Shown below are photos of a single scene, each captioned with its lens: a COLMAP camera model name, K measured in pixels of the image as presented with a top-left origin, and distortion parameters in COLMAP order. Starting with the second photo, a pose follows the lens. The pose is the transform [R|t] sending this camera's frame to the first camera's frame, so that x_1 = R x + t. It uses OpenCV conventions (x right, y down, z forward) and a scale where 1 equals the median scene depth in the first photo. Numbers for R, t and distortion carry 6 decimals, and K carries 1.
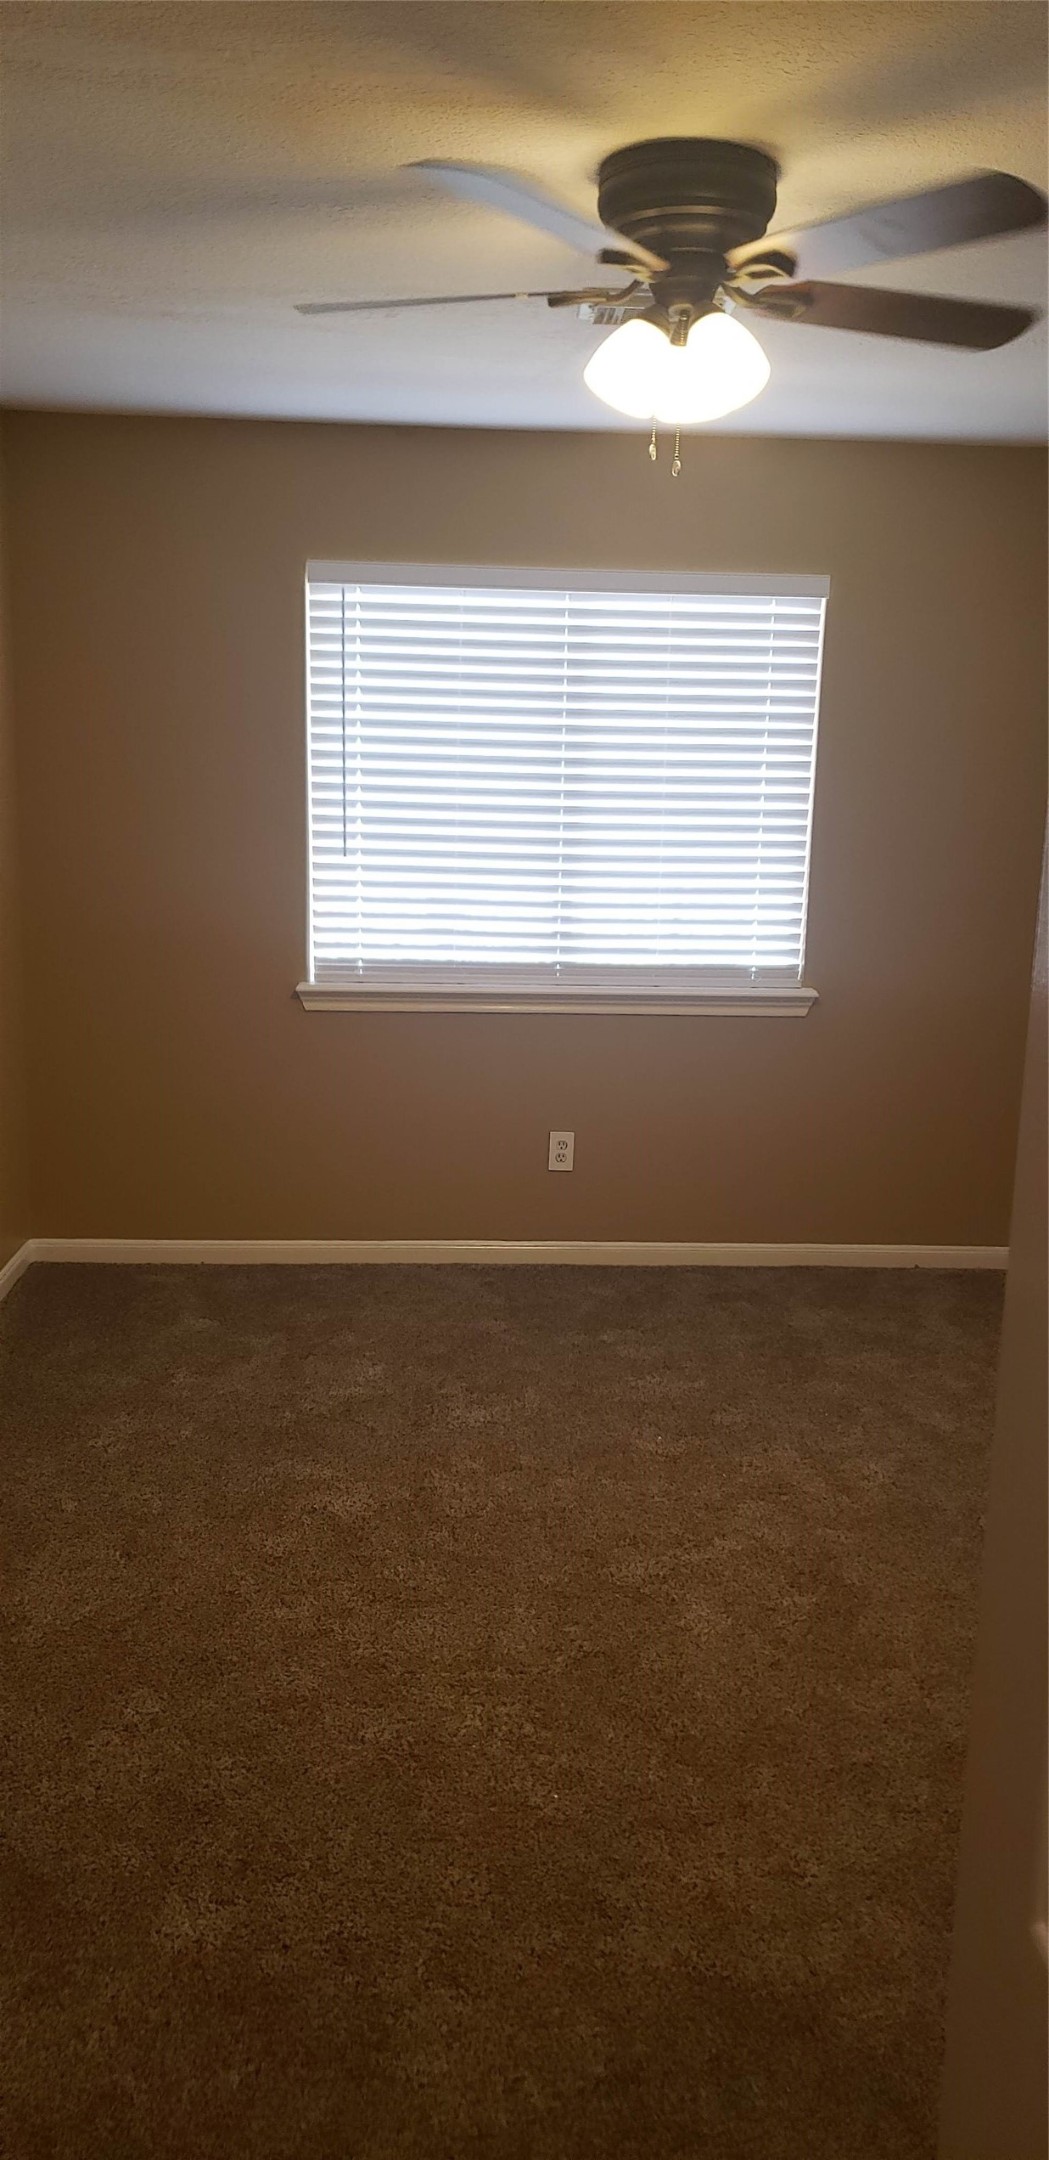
lens RADIAL K [[1730.5, 0, 519.7], [0, 1730.5, 1082.3], [0, 0, 1]] dist [0.088058, -0.017507]
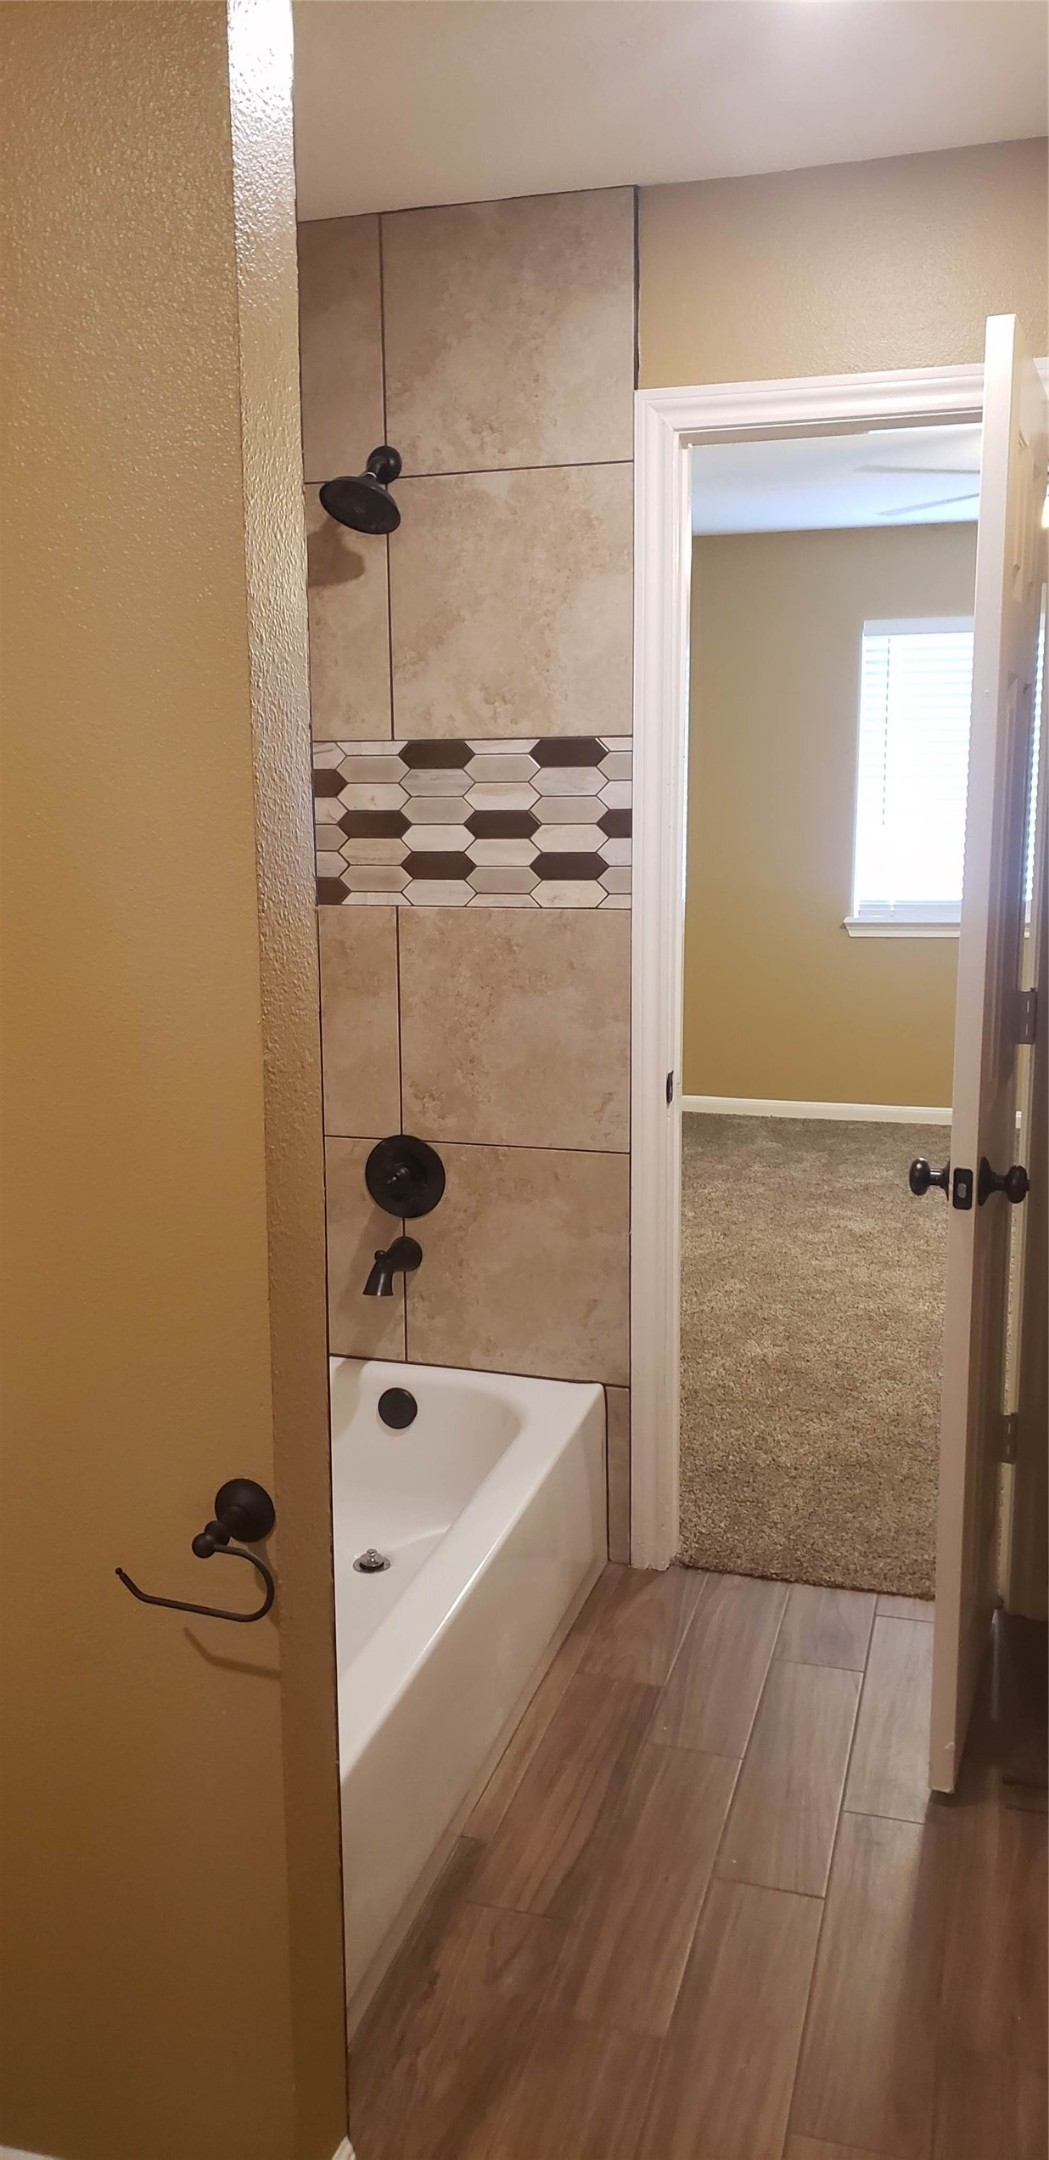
lens RADIAL K [[1730.5, 0, 514.8], [0, 1730.5, 1072.5], [0, 0, 1]] dist [0.088058, -0.017507]
pose [[0.945396, 0.028819, -0.324648, 0.112832], [-0.034074, 0.999364, -0.010512, 0.129824], [0.324139, 0.021000, 0.945776, -0.597461]]
